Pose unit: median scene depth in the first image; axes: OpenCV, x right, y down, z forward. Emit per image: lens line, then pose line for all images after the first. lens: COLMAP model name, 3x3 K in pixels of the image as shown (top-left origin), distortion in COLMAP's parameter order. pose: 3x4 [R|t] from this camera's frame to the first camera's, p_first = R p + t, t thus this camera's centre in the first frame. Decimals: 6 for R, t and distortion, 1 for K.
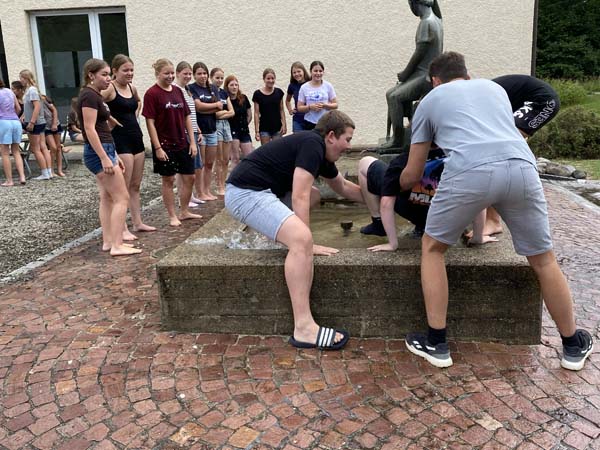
lens RADIAL K [[601.8, 0, 301.3], [0, 601.8, 228.1], [0, 0, 1]] dist [0.020907, 0.000000]
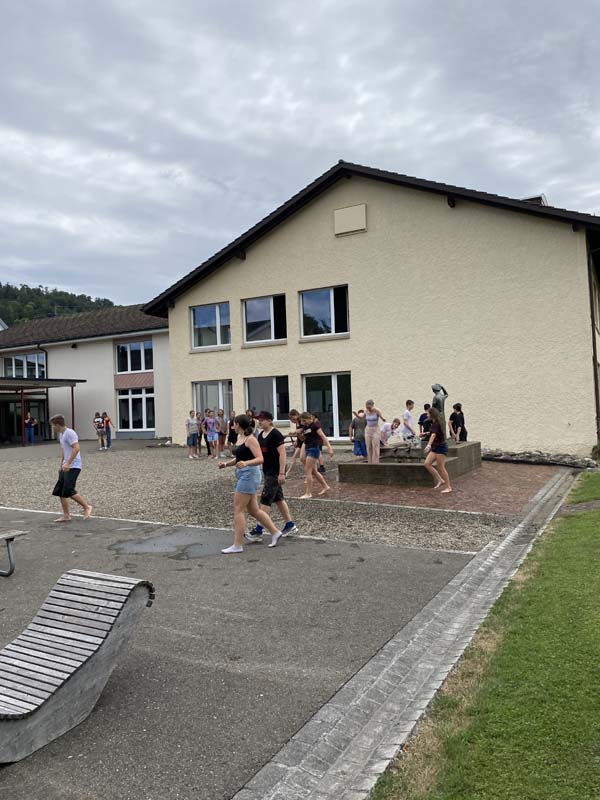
lens RADIAL K [[612.0, 0, 297.7], [0, 612.0, 396.5], [0, 0, 1]] dist [0.000888, 0.004363]
pose [[0.924045, -0.008239, -0.382194, 0.724796], [-0.085542, 0.969960, -0.227727, 0.392706], [0.372589, 0.243124, 0.895582, -1.900540]]
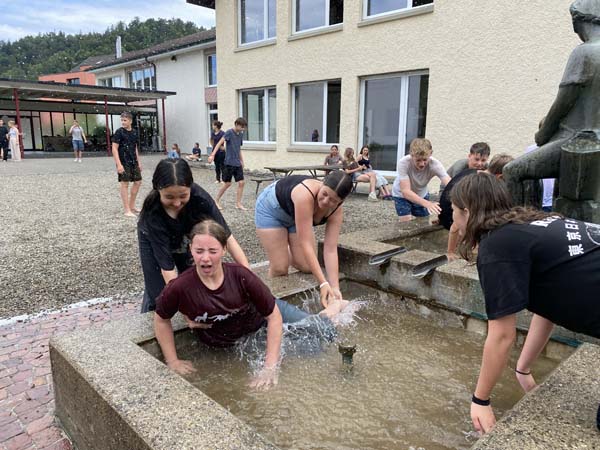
lens RADIAL K [[459.0, 0, 285.4], [0, 459.0, 226.0], [0, 0, 1]] dist [0.000888, 0.004363]
pose [[0.747392, 0.167966, -0.642801, 0.308799], [-0.191217, 0.980959, 0.033998, -0.134757], [0.636271, 0.097505, 0.765279, 0.495571]]
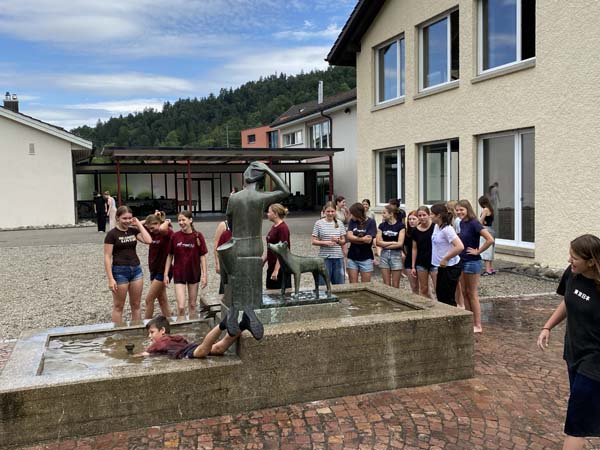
lens RADIAL K [[601.8, 0, 299.3], [0, 601.8, 224.9], [0, 0, 1]] dist [0.020907, 0.000000]
pose [[0.422473, 0.082974, -0.902570, 1.257945], [-0.209721, 0.977726, -0.008283, -0.300366], [0.881779, 0.192787, 0.430464, 0.642980]]
